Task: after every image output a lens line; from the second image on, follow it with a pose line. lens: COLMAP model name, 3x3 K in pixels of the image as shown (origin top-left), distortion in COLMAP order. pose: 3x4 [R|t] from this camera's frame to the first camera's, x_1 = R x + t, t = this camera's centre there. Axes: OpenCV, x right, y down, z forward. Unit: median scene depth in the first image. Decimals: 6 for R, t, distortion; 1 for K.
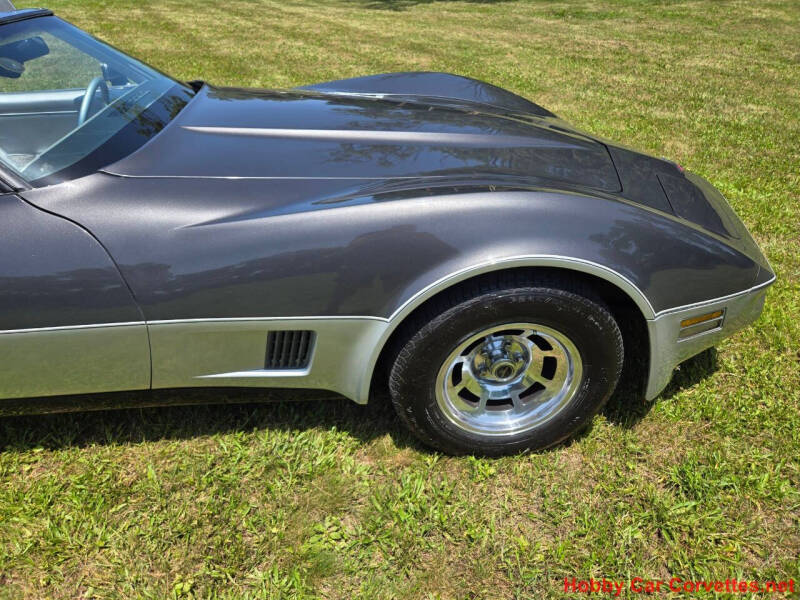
lens RADIAL K [[508.4, 0, 400.0], [0, 508.4, 300.0], [0, 0, 1]] dist [0.063415, -0.045031]
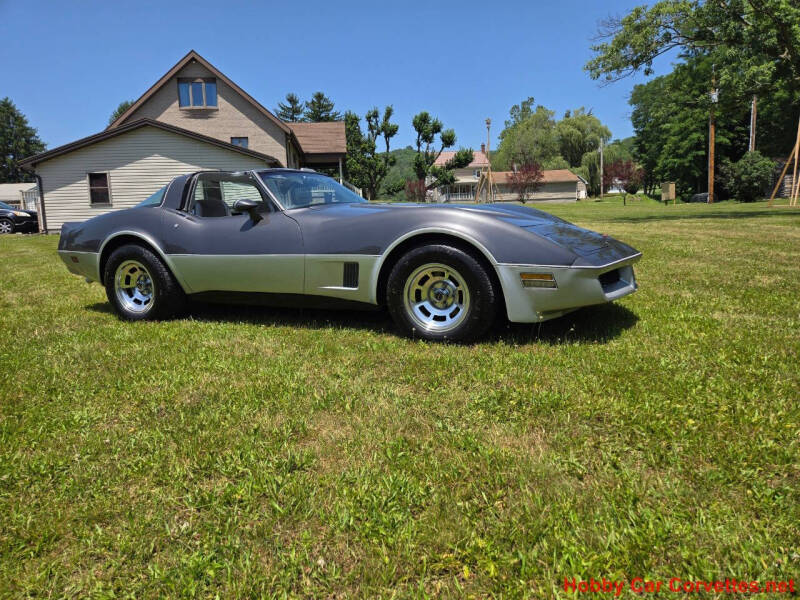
lens RADIAL K [[508.4, 0, 400.0], [0, 508.4, 300.0], [0, 0, 1]] dist [0.063415, -0.045031]
pose [[0.869884, 0.062193, -0.489320, 1.053075], [-0.248043, 0.912620, -0.324961, 0.841500], [0.426353, 0.404051, 0.809300, -0.713963]]
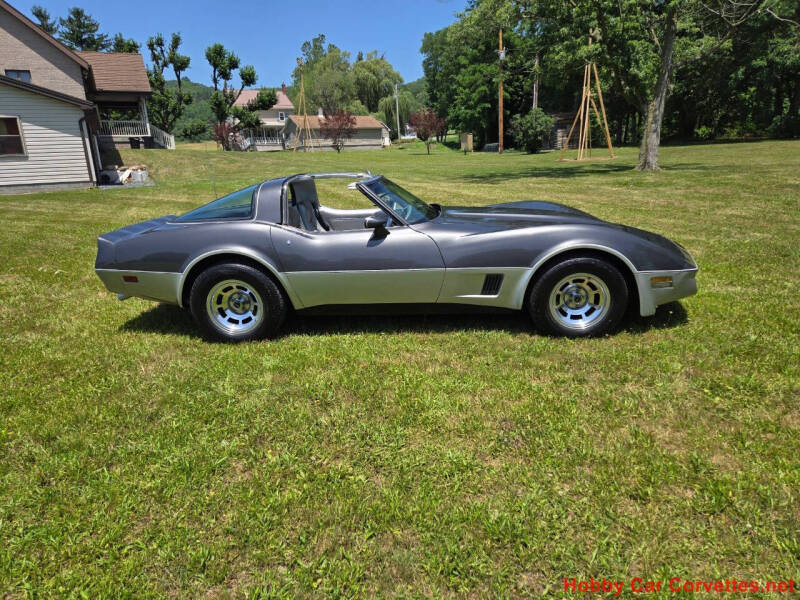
lens RADIAL K [[508.4, 0, 400.0], [0, 508.4, 300.0], [0, 0, 1]] dist [0.063415, -0.045031]
pose [[0.987763, 0.020996, -0.154540, -0.256512], [-0.065208, 0.955727, -0.286939, 0.889018], [0.141674, 0.293505, 0.945401, -1.434051]]
